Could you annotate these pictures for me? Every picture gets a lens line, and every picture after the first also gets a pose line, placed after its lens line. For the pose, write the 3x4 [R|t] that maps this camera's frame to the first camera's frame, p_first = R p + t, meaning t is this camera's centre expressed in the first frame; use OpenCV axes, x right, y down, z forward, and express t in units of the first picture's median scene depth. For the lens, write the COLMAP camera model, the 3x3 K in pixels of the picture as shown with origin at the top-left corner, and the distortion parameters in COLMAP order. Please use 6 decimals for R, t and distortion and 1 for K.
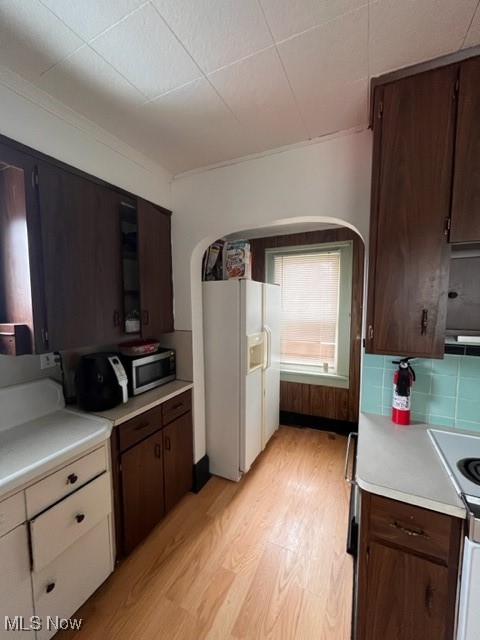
lens RADIAL K [[258.4, 0, 240.8], [0, 258.4, 321.7], [0, 0, 1]] dist [-0.000698, -0.000339]
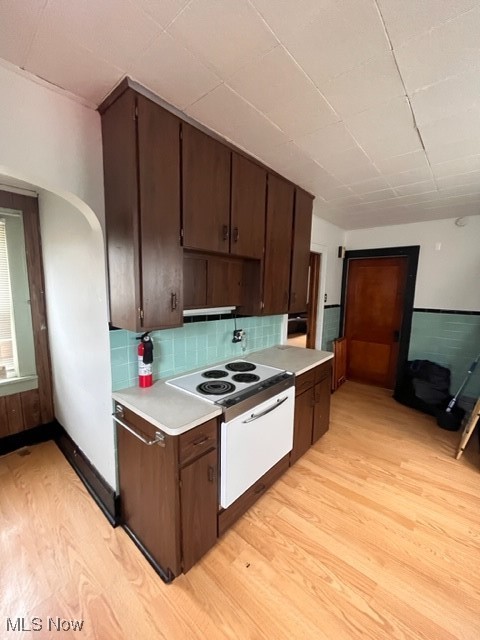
lens RADIAL K [[258.4, 0, 239.5], [0, 258.4, 321.7], [0, 0, 1]] dist [-0.000698, -0.000339]
pose [[0.272494, -0.116992, 0.955018, -0.399236], [0.064544, 0.992567, 0.103175, -0.009621], [-0.959990, 0.033526, 0.278020, 0.226481]]
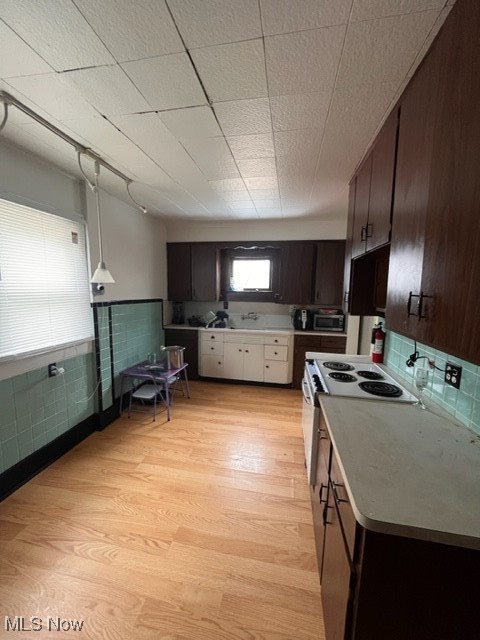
lens RADIAL K [[258.4, 0, 238.3], [0, 258.4, 321.6], [0, 0, 1]] dist [-0.000698, -0.000339]
pose [[0.254866, 0.124758, -0.958894, 1.991751], [-0.096912, 0.989945, 0.103040, 0.055461], [0.962108, 0.066667, 0.264394, -0.305312]]
